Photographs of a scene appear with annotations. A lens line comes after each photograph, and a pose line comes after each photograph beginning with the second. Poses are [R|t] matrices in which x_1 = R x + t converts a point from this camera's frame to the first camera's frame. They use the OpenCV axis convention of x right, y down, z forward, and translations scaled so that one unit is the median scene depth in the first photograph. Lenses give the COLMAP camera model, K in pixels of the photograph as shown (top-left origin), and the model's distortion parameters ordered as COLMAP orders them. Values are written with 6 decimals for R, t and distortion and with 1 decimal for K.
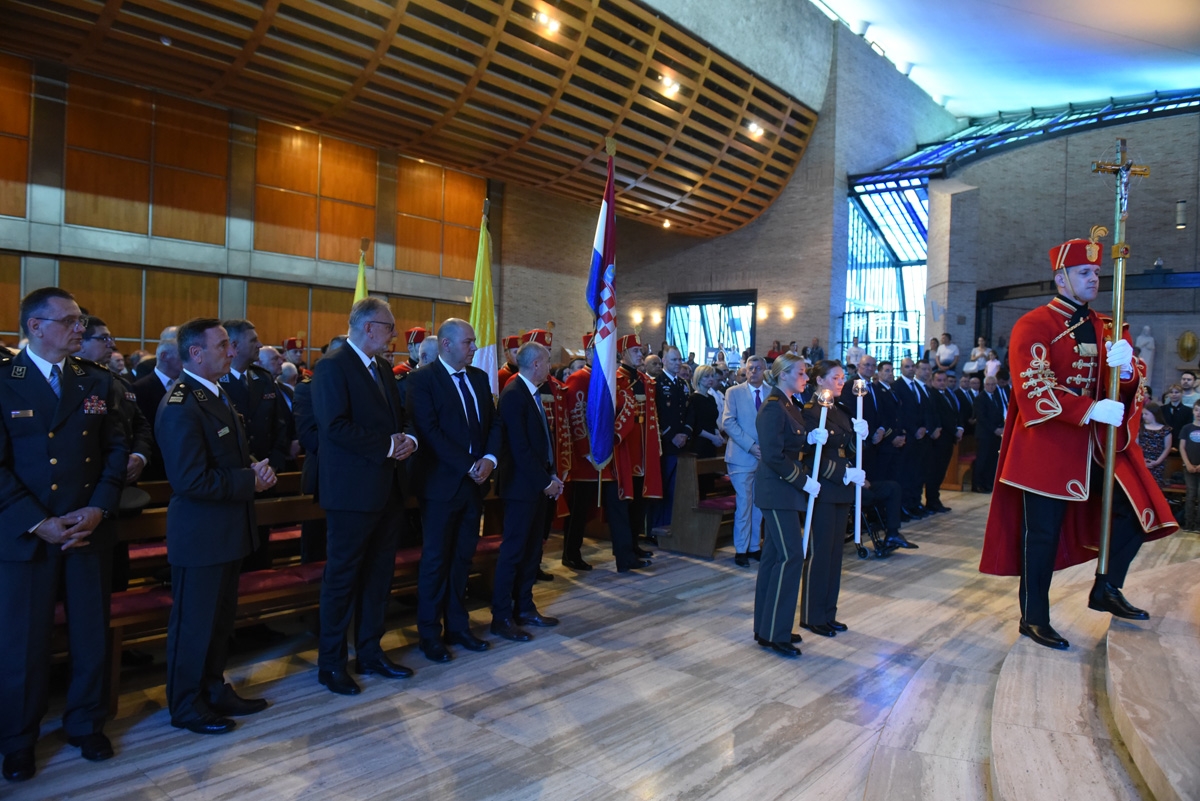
lens RADIAL K [[825.6, 0, 609.2], [0, 825.6, 382.1], [0, 0, 1]] dist [-0.054810, 0.000530]
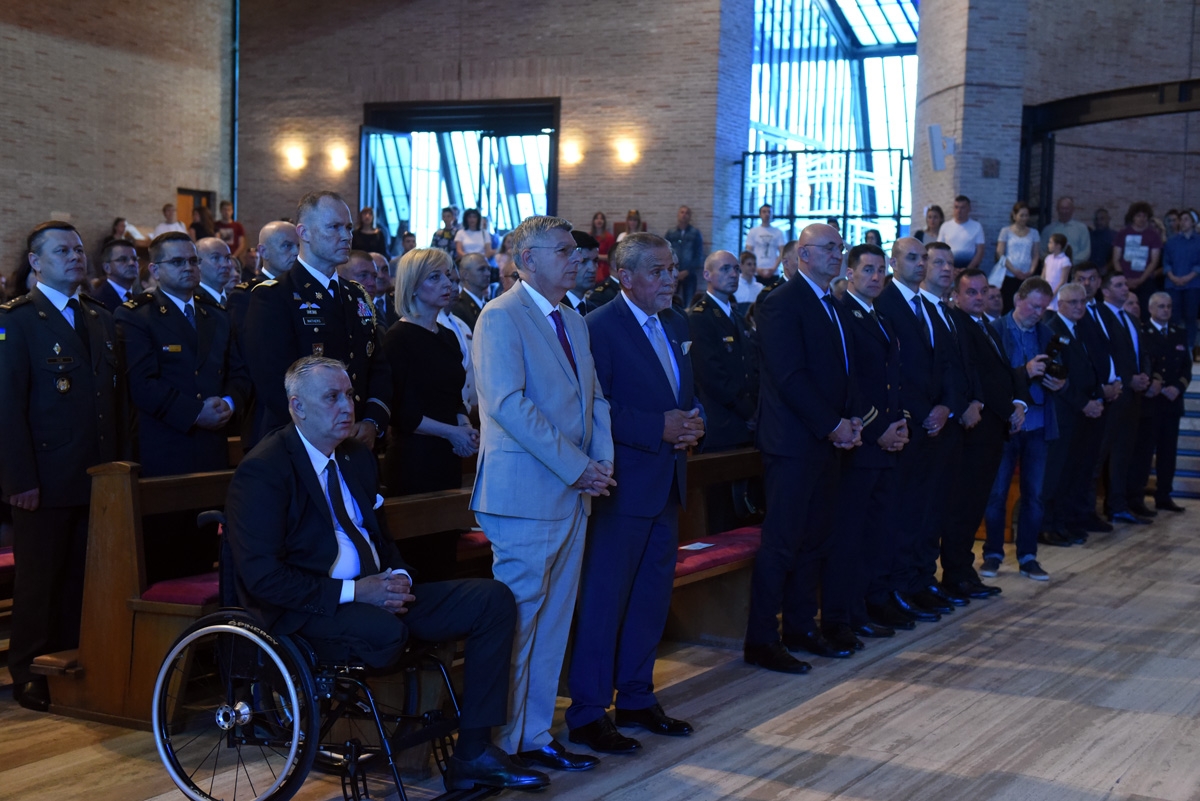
lens RADIAL K [[1640.9, 0, 641.7], [0, 1640.9, 378.0], [0, 0, 1]] dist [0.142799, 0.000000]
pose [[0.975206, -0.009695, 0.221087, 0.021166], [0.000091, 0.999057, 0.043408, 0.002821], [-0.221300, -0.042311, 0.974288, 0.098378]]
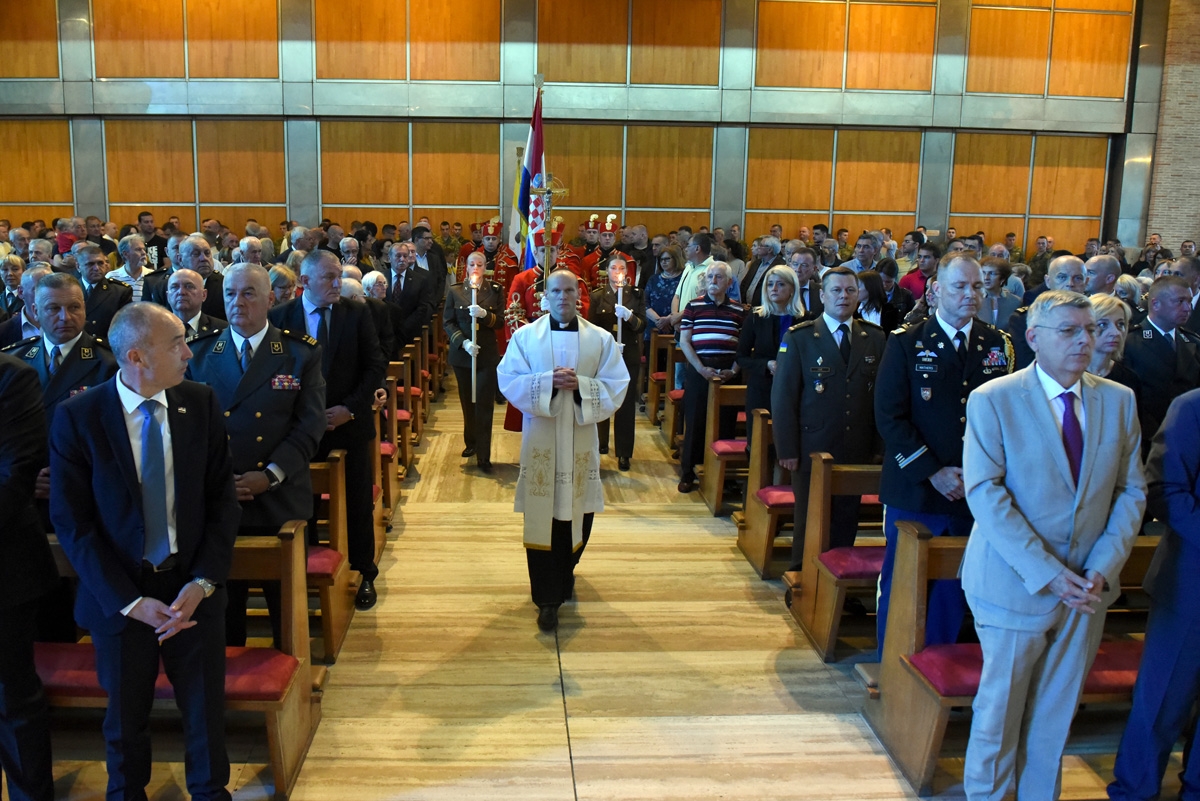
lens RADIAL K [[976.1, 0, 603.3], [0, 976.1, 348.4], [0, 0, 1]] dist [-0.061486, -0.000929]
pose [[0.678574, 0.084557, -0.729648, 0.136098], [0.007356, 0.992520, 0.121863, -0.025041], [0.734495, -0.088060, 0.672876, 0.220243]]
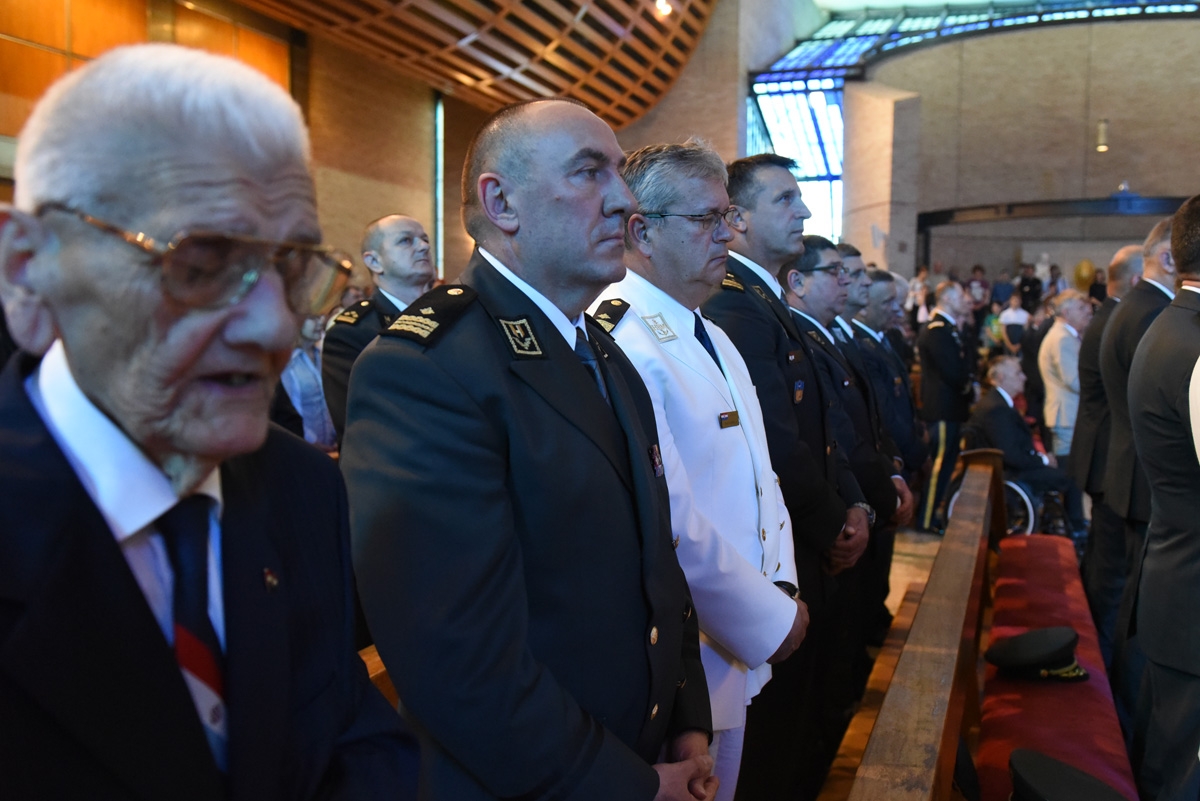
lens RADIAL K [[998.3, 0, 602.2], [0, 998.3, 392.6], [0, 0, 1]] dist [-0.027081, -0.025133]
pose [[0.942189, -0.040997, 0.332564, -0.205132], [0.016740, 0.997007, 0.075479, -0.004913], [-0.334663, -0.065548, 0.940055, 0.078178]]
